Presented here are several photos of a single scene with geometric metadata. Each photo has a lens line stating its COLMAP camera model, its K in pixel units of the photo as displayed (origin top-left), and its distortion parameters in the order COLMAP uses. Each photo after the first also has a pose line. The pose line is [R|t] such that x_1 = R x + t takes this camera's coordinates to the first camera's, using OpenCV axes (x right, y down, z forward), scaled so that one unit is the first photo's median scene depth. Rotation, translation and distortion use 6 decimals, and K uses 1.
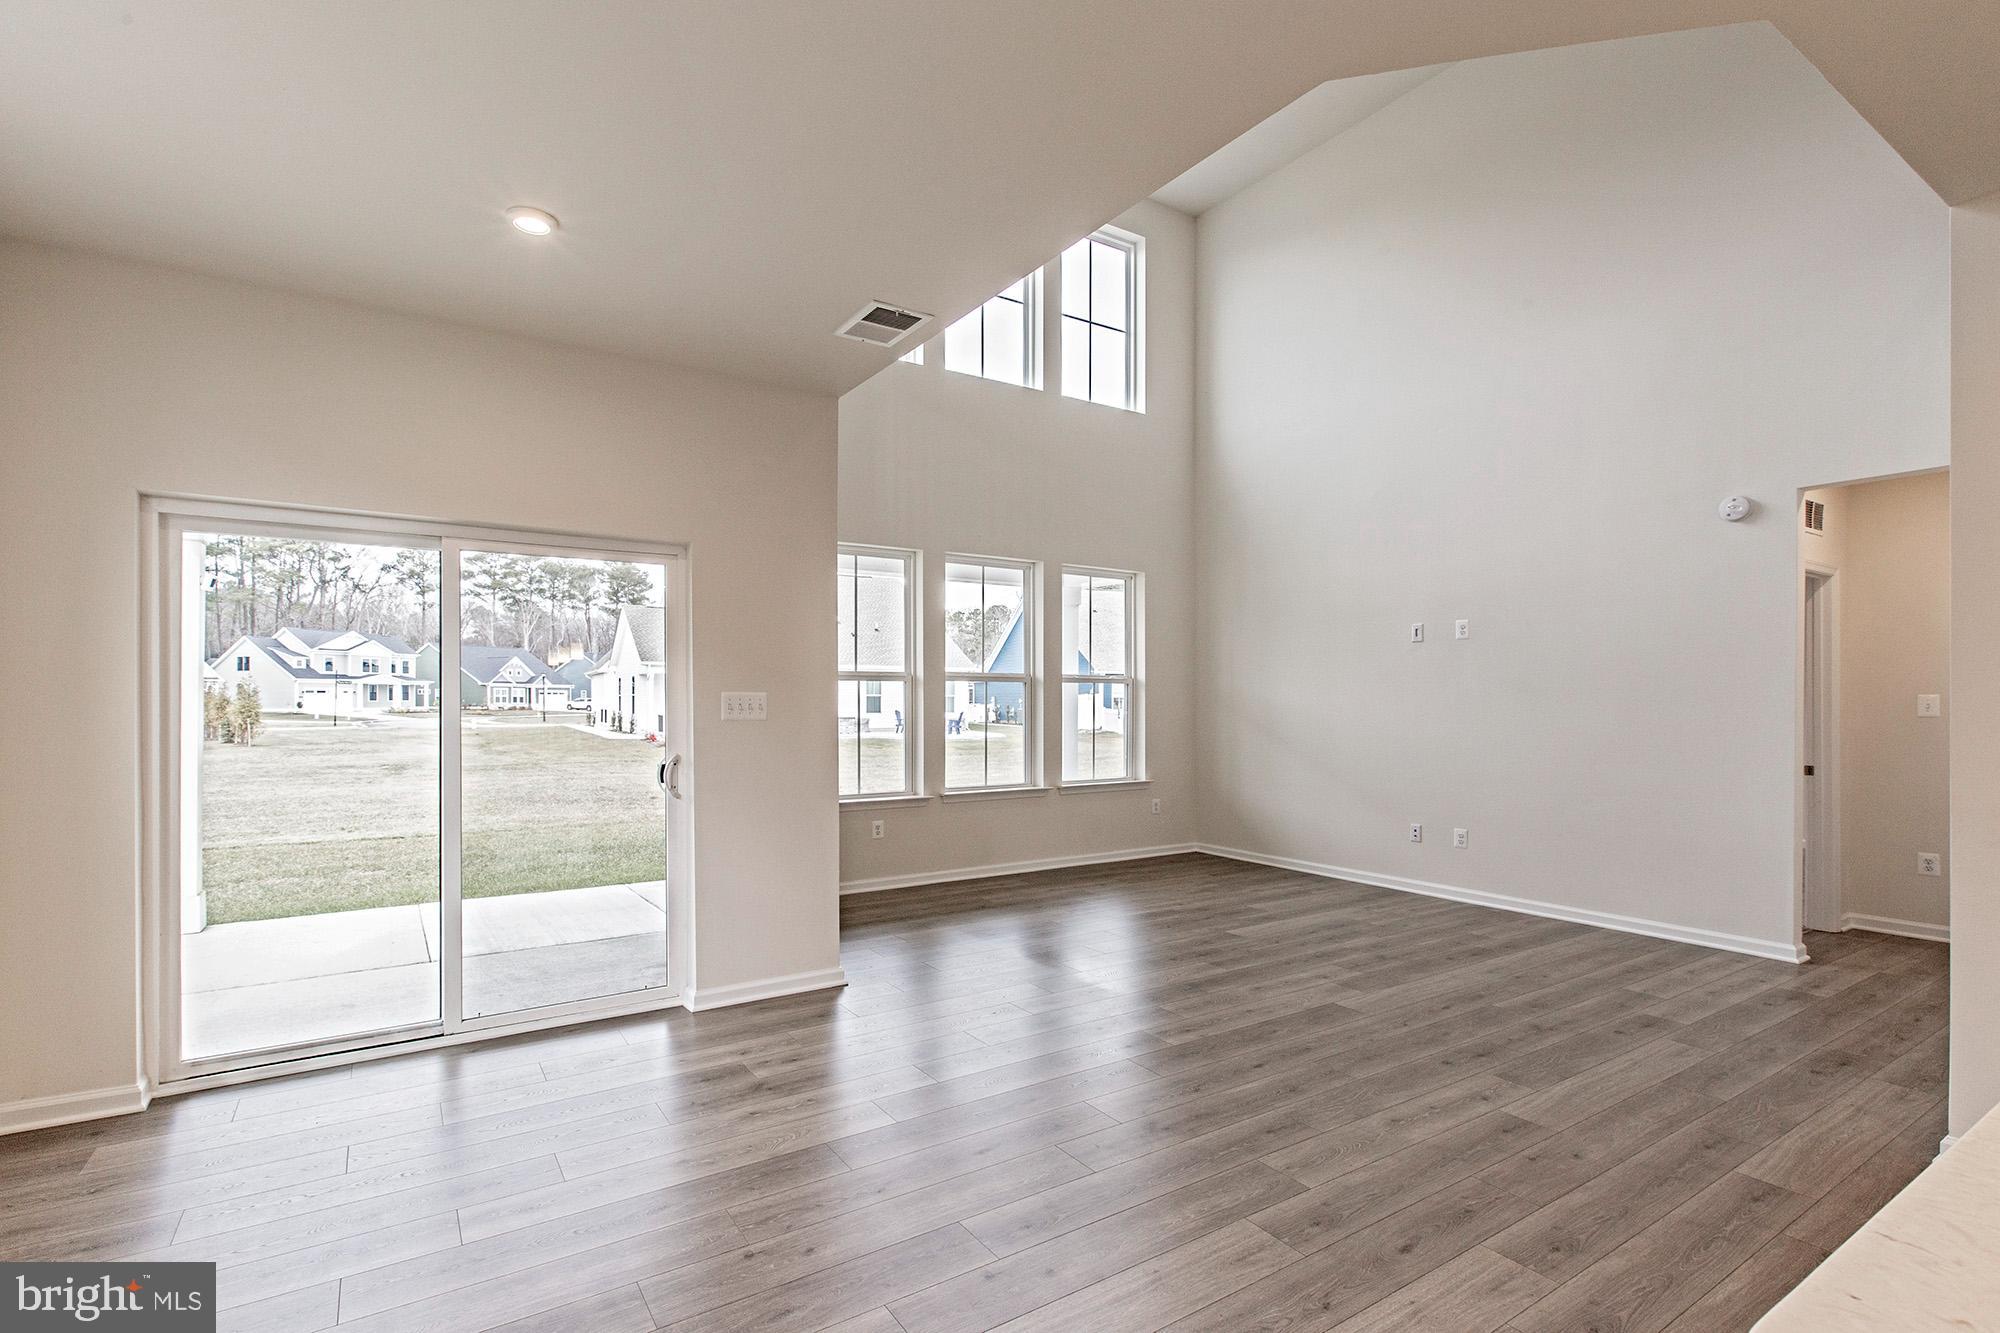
lens RADIAL K [[933.2, 0, 977.9], [0, 933.2, 710.9], [0, 0, 1]] dist [0.001791, -0.000225]
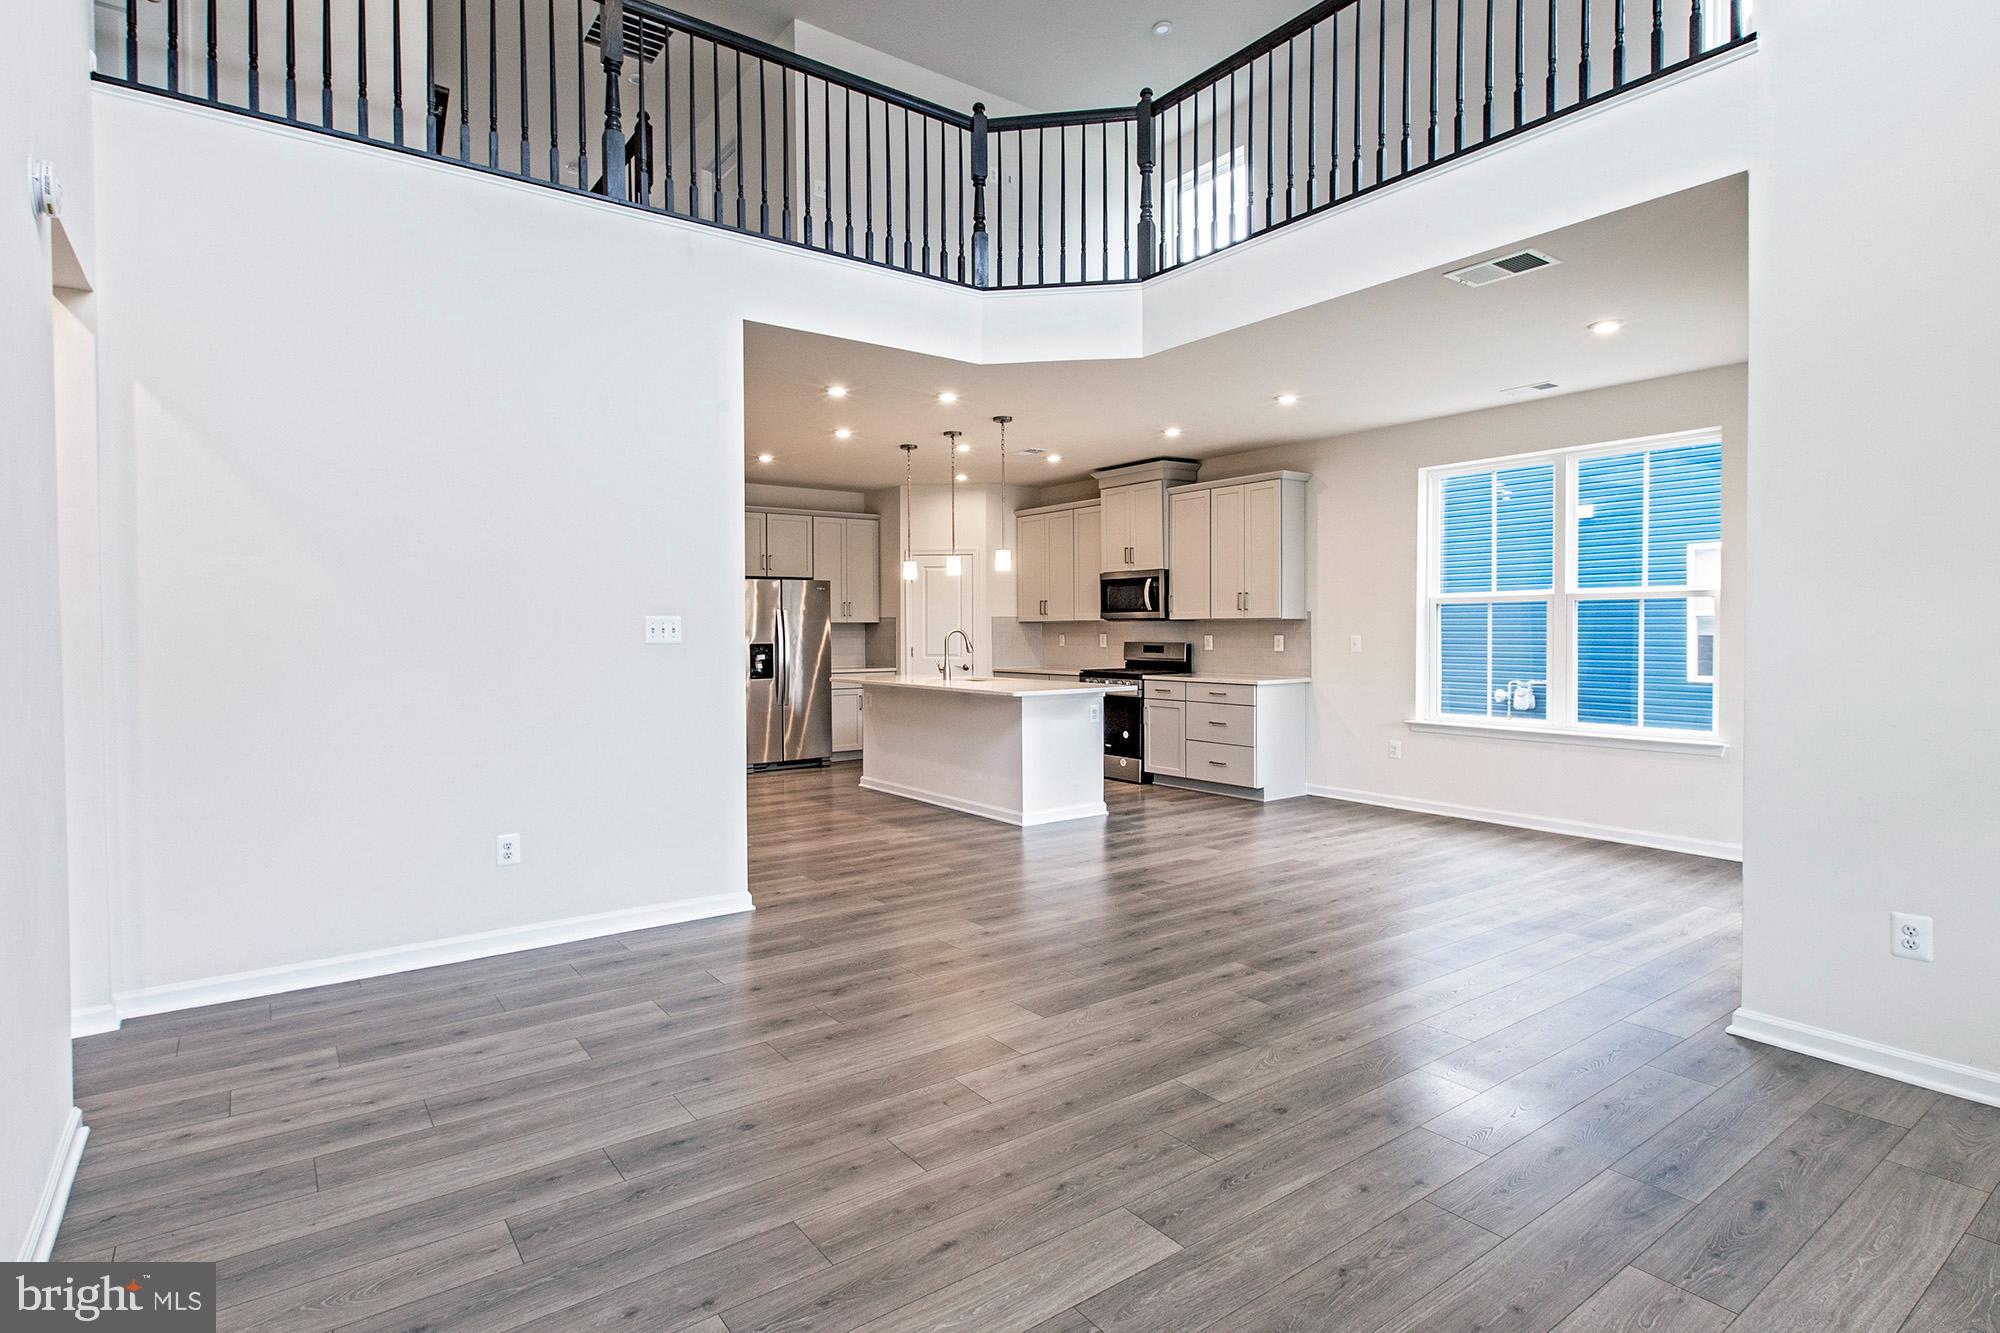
lens RADIAL K [[1006.8, 0, 974.5], [0, 1006.8, 651.5], [0, 0, 1]] dist [0.000075, 0.000178]
pose [[-0.998848, 0.004634, -0.047756, 0.419404], [0.002961, 0.999381, 0.035043, -0.013757], [0.047889, 0.034862, -0.998244, 1.594421]]
